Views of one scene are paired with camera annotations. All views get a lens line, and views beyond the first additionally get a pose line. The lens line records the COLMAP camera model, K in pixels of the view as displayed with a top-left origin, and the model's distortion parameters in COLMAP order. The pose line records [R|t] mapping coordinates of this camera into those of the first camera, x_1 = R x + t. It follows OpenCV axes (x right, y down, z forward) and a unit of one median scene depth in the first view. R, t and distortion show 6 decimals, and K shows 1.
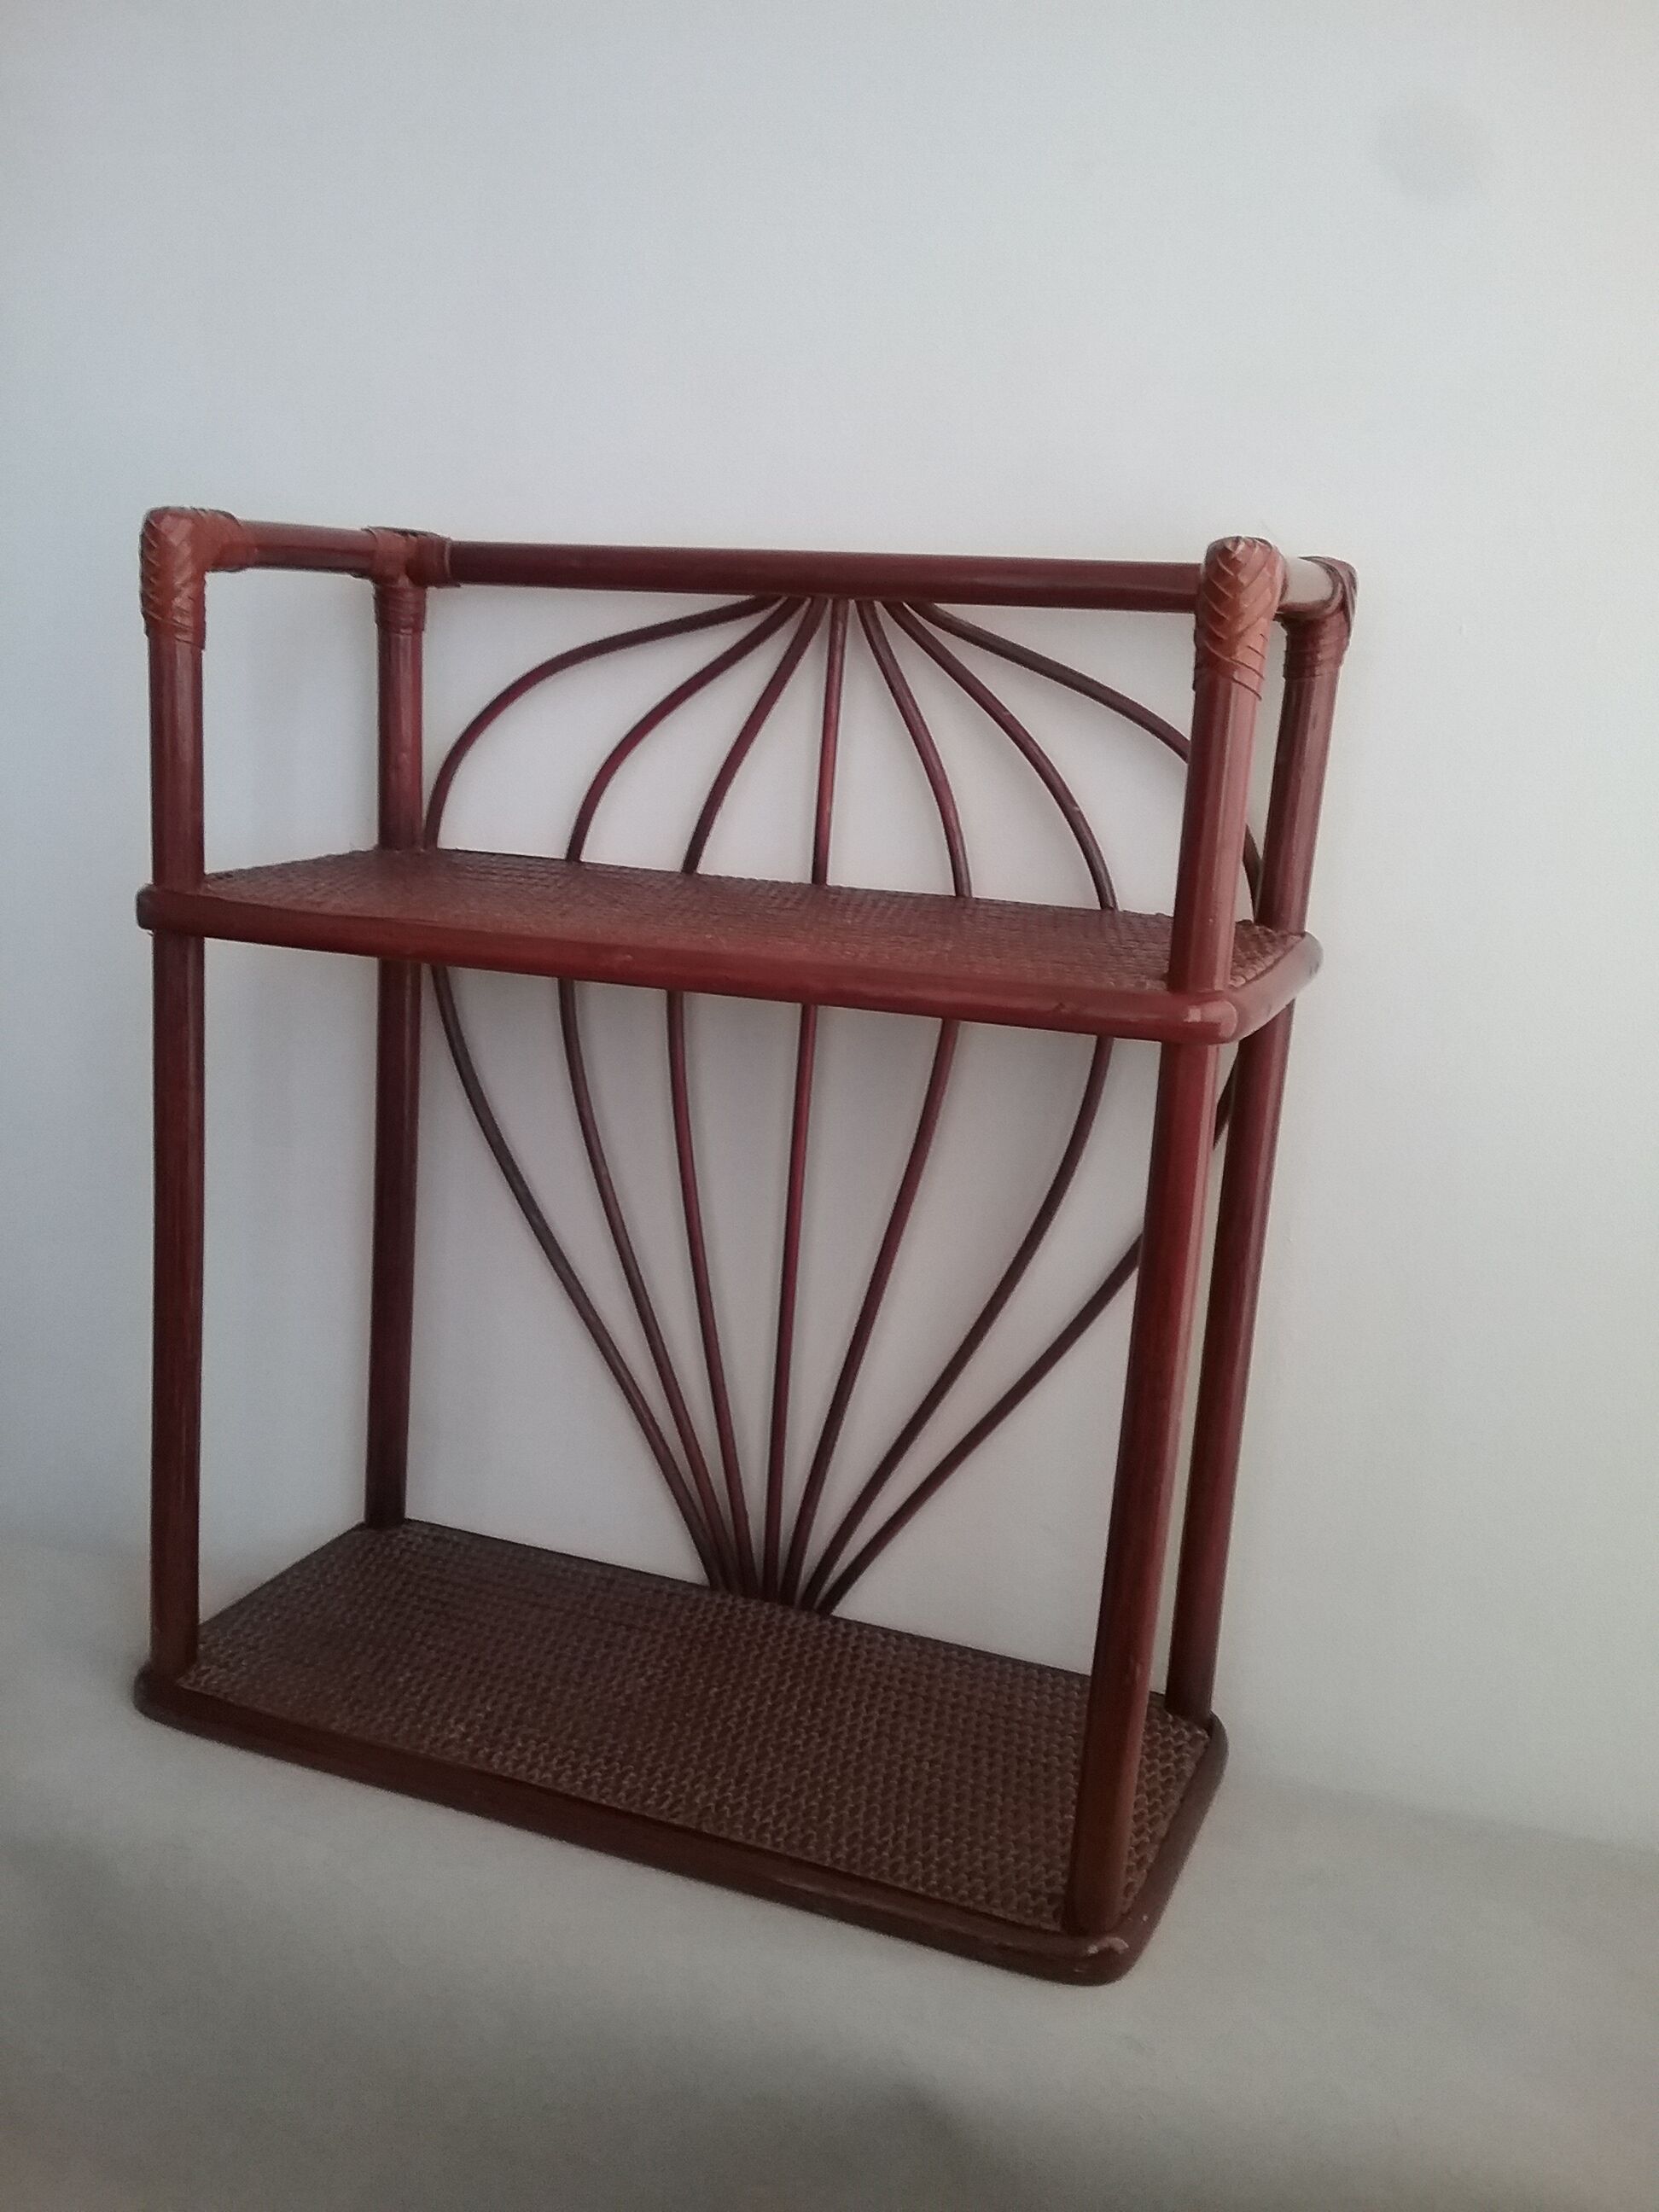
lens RADIAL K [[2094.9, 0, 826.8], [0, 2094.9, 1133.4], [0, 0, 1]] dist [-0.003359, 0.000000]
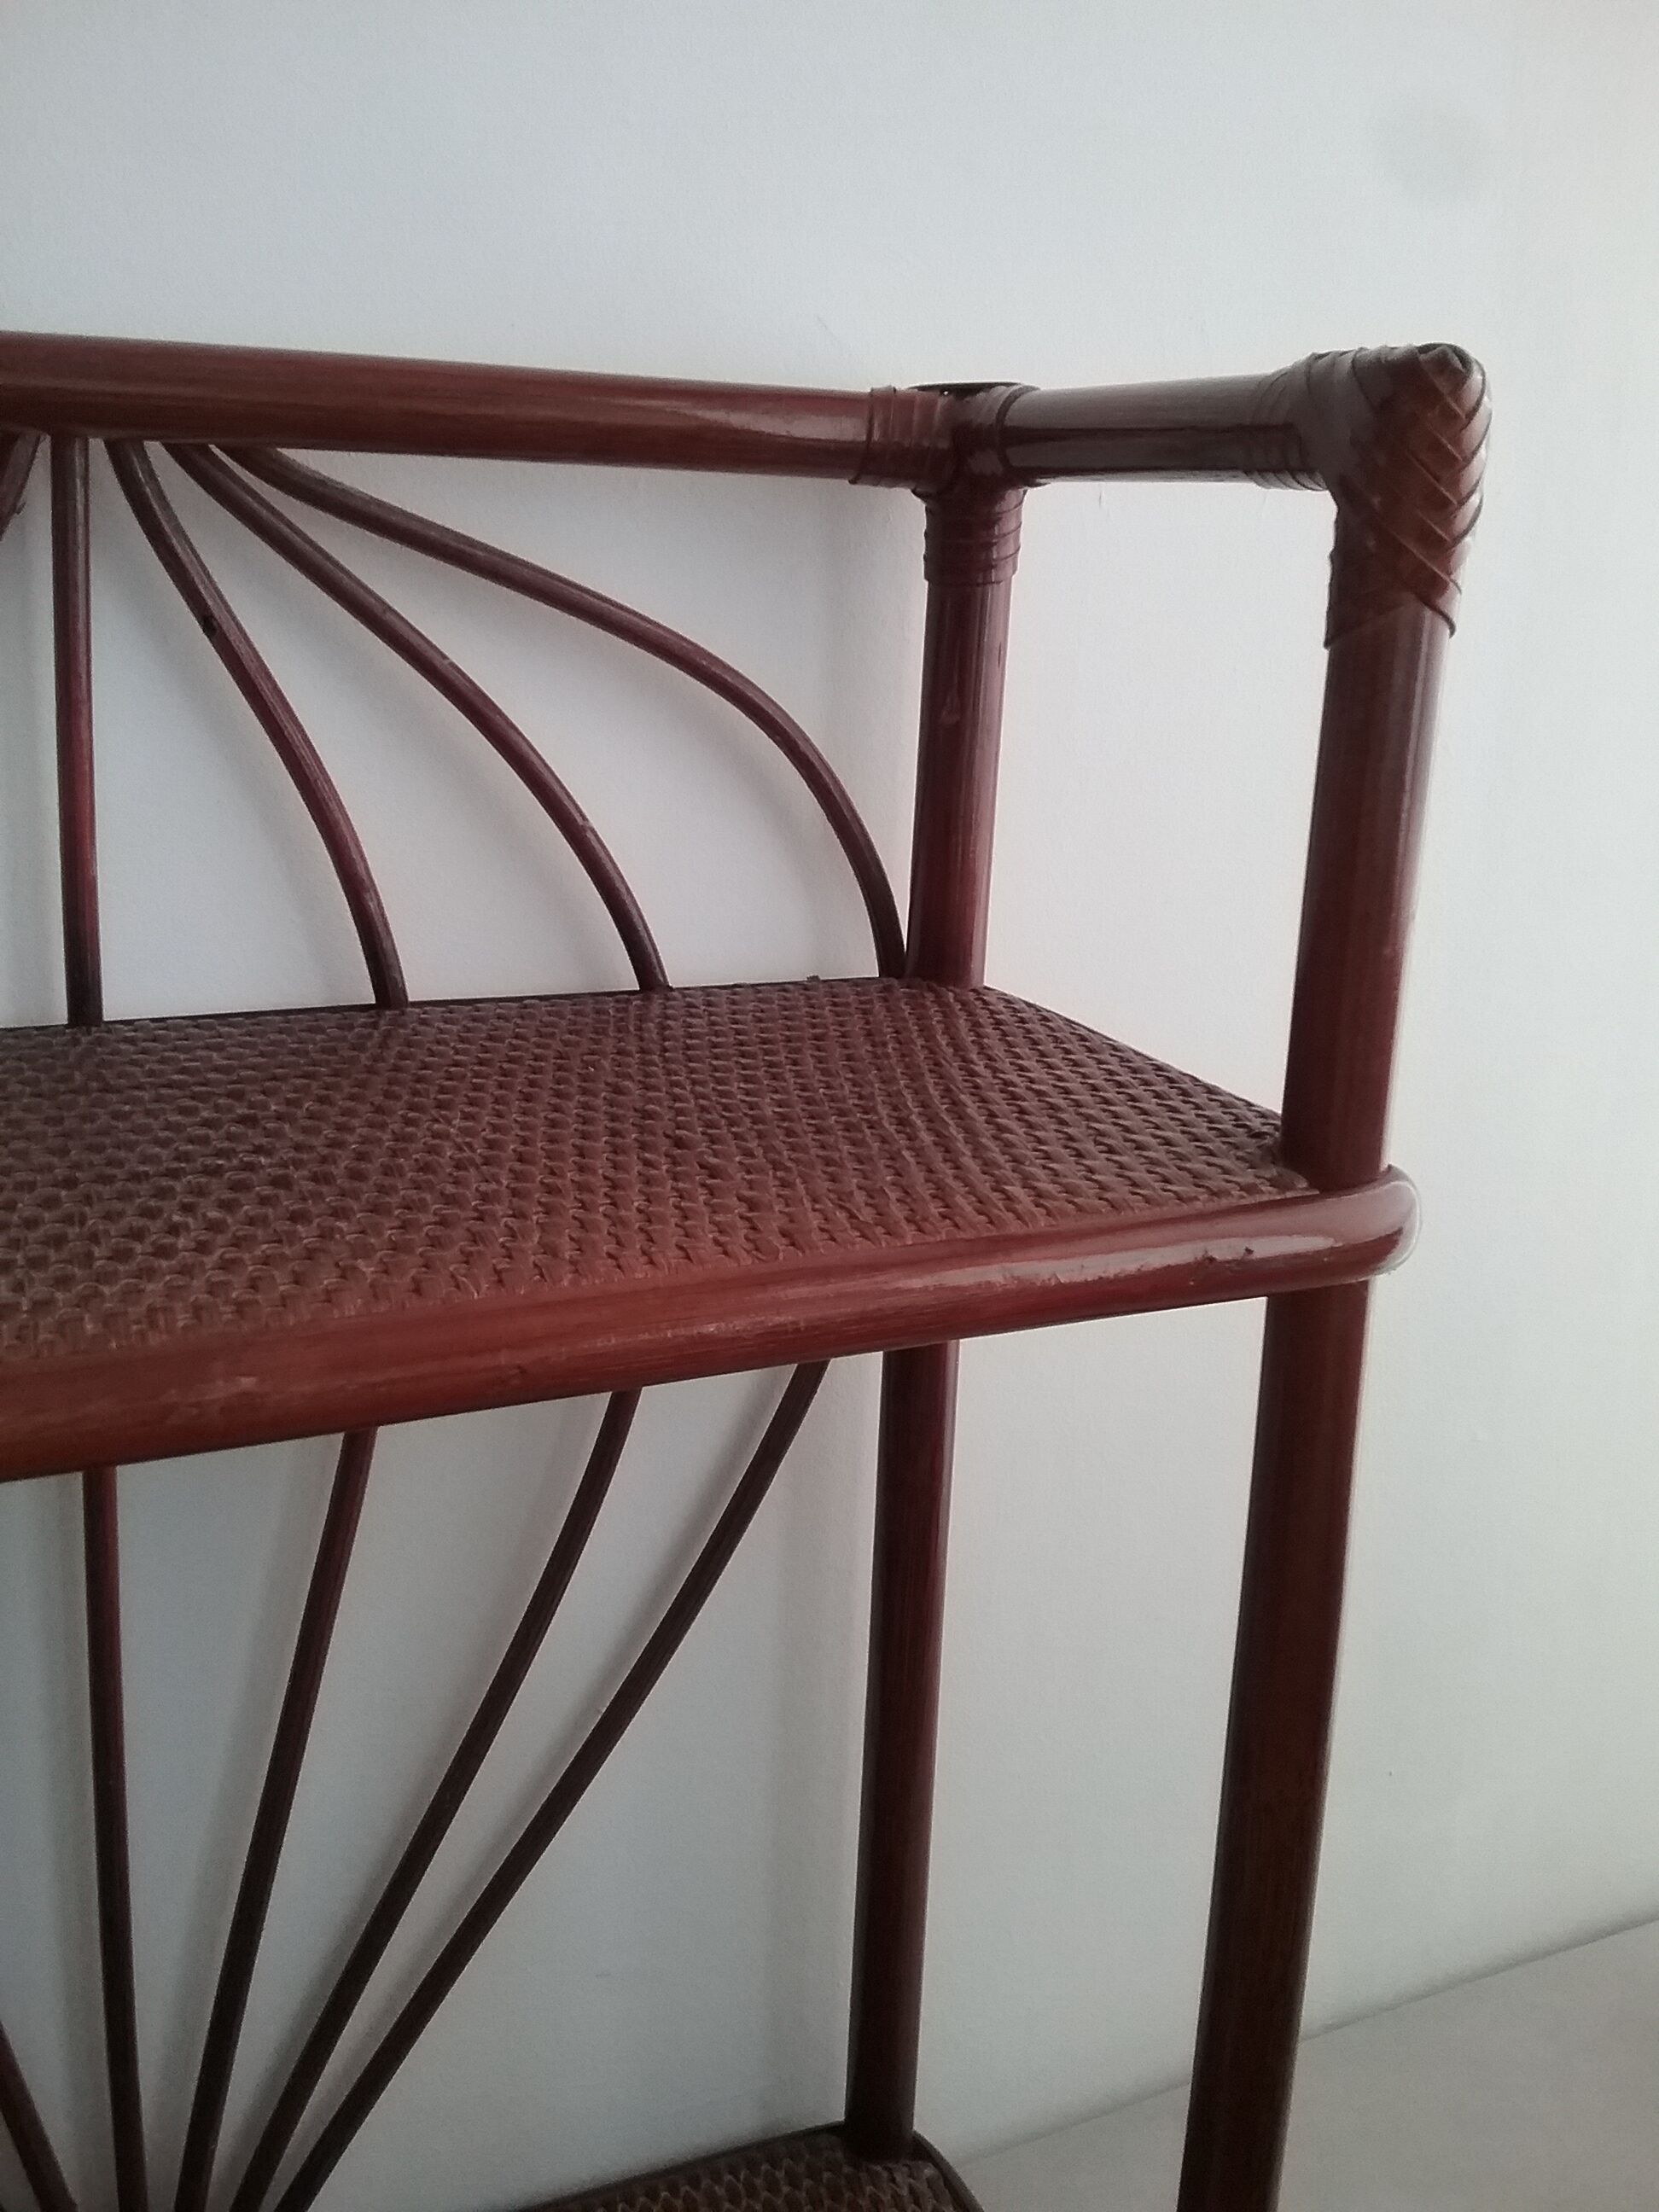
lens RADIAL K [[2094.9, 0, 832.1], [0, 2094.9, 1106.7], [0, 0, 1]] dist [-0.003359, 0.000000]
pose [[0.692986, -0.207335, 0.690494, -0.231907], [0.165764, 0.977918, 0.127278, -0.136515], [-0.701636, 0.026257, 0.712052, 0.537451]]
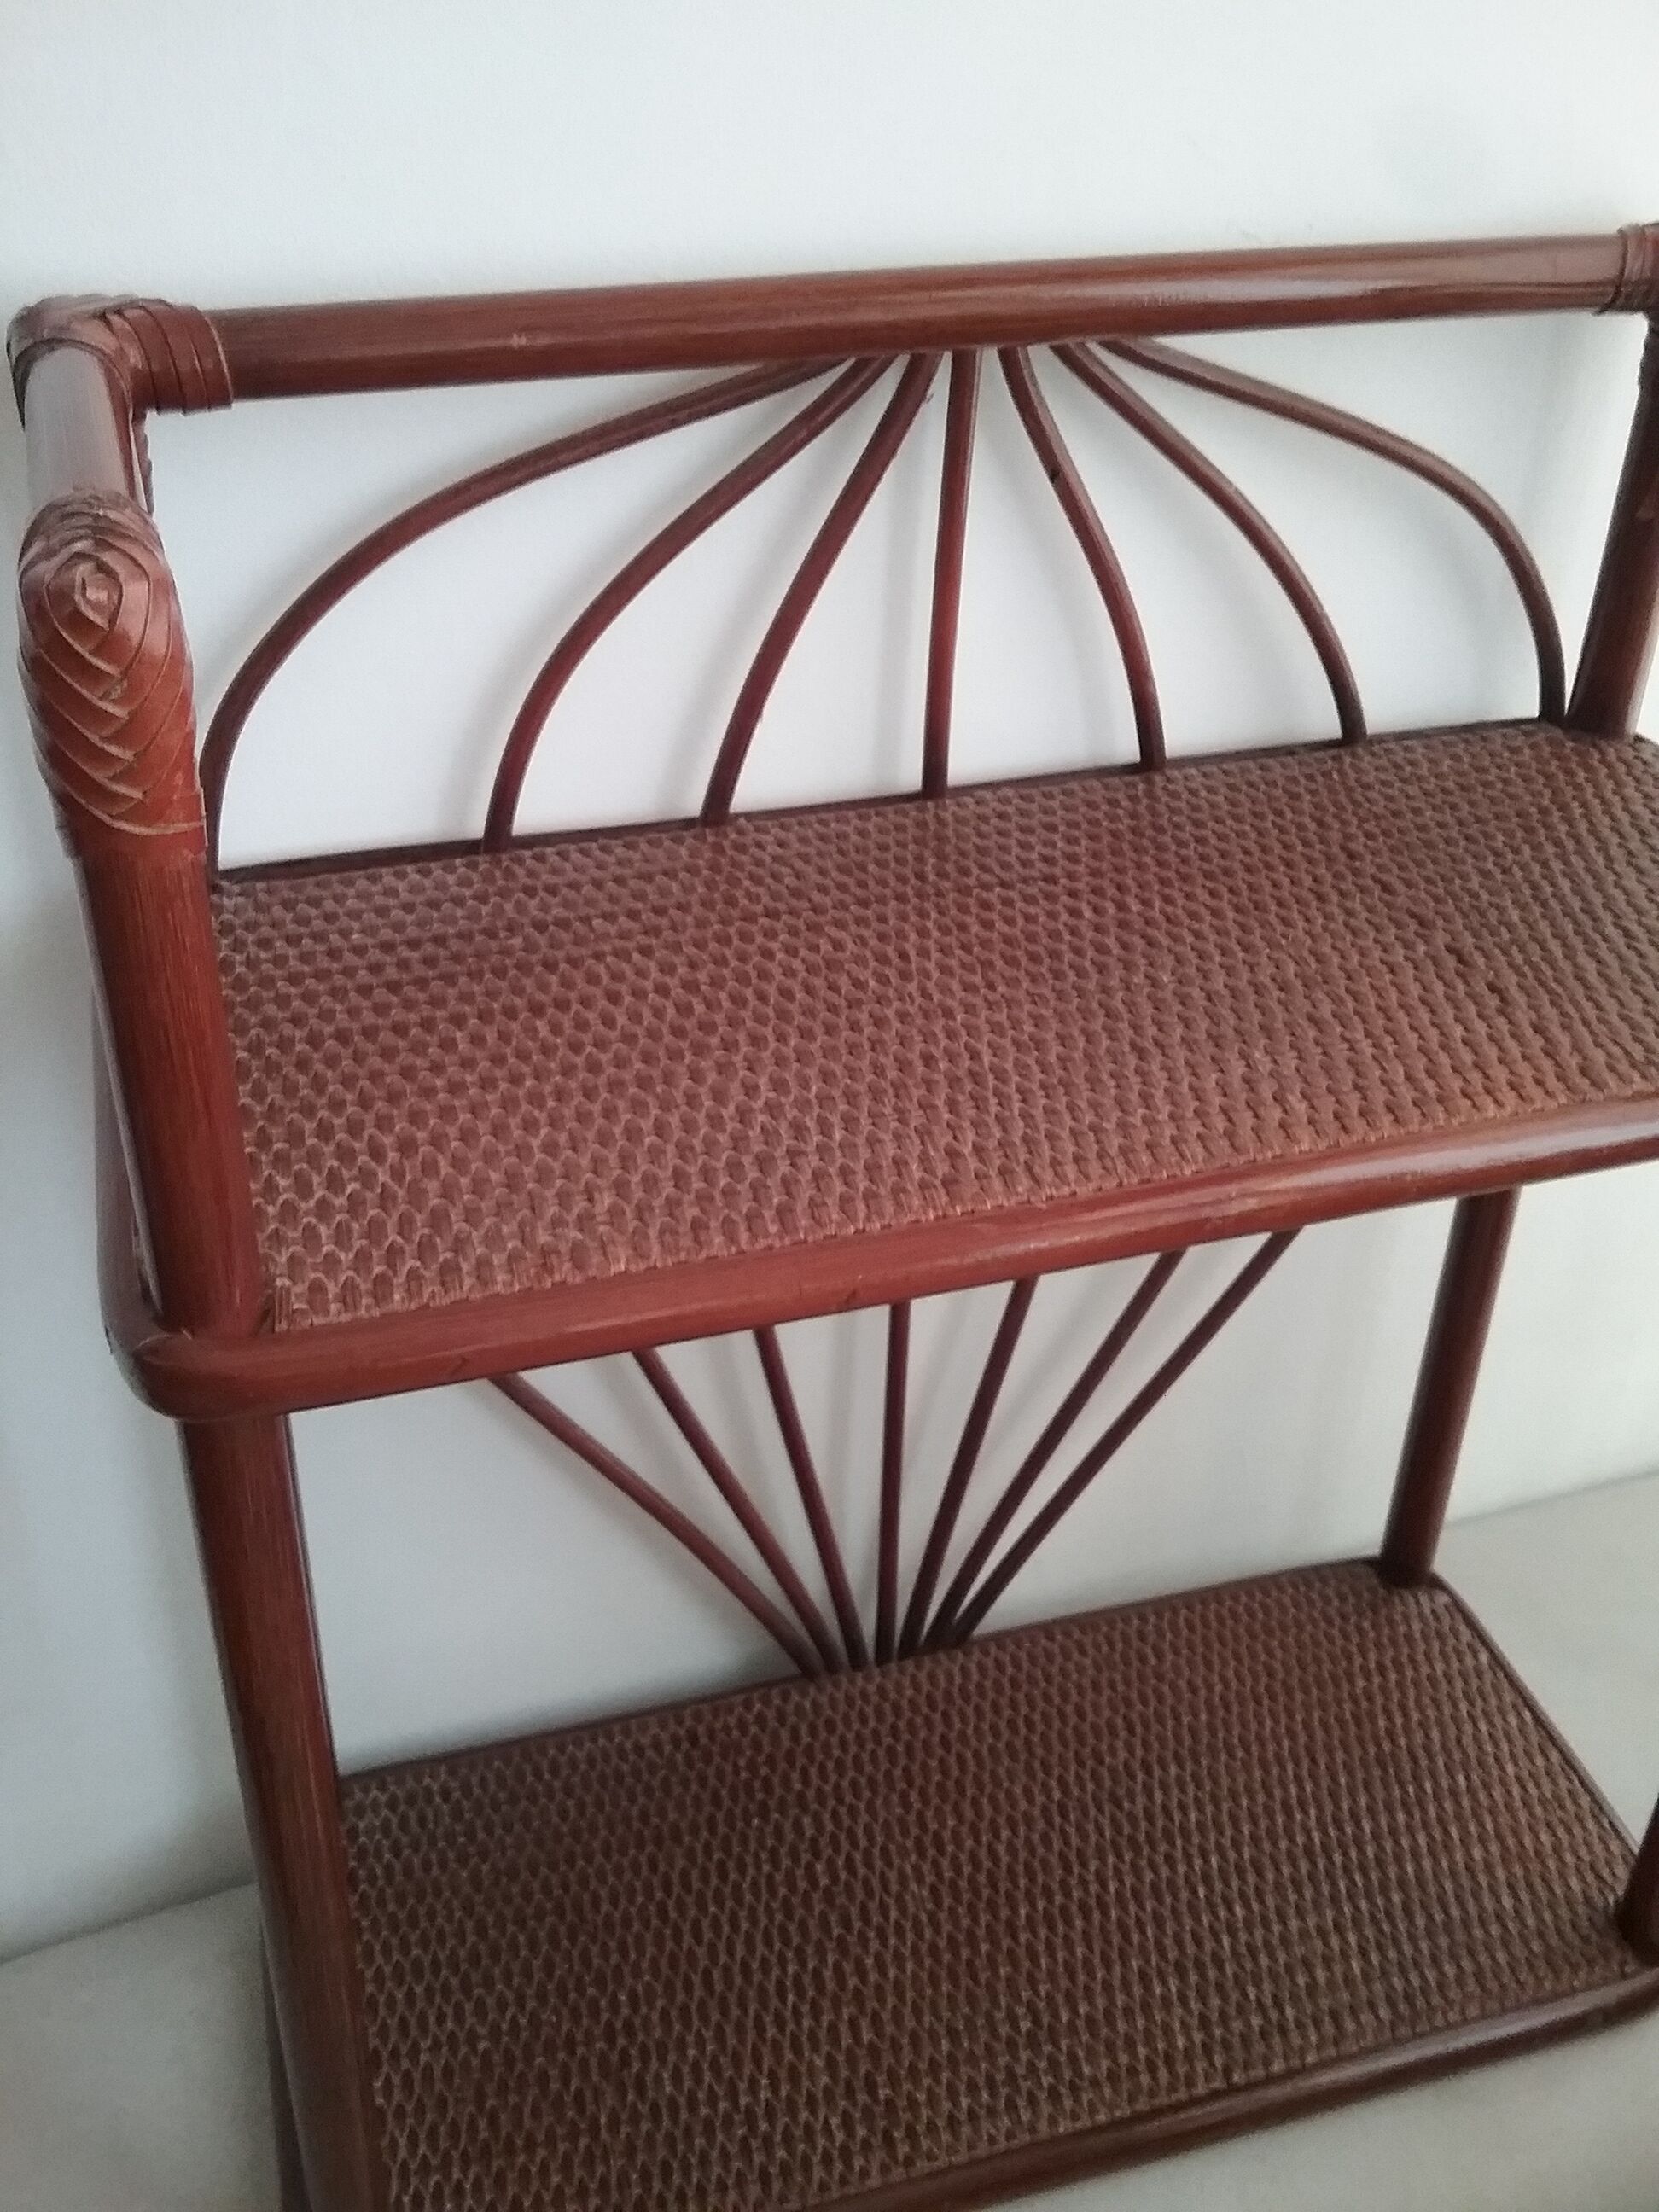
lens RADIAL K [[2094.9, 0, 809.4], [0, 2094.9, 1110.5], [0, 0, 1]] dist [-0.003359, 0.000000]
pose [[0.783683, -0.373357, 0.496433, -0.392313], [0.169465, 0.897394, 0.407390, -0.302266], [-0.597598, -0.235136, 0.766543, 0.526879]]
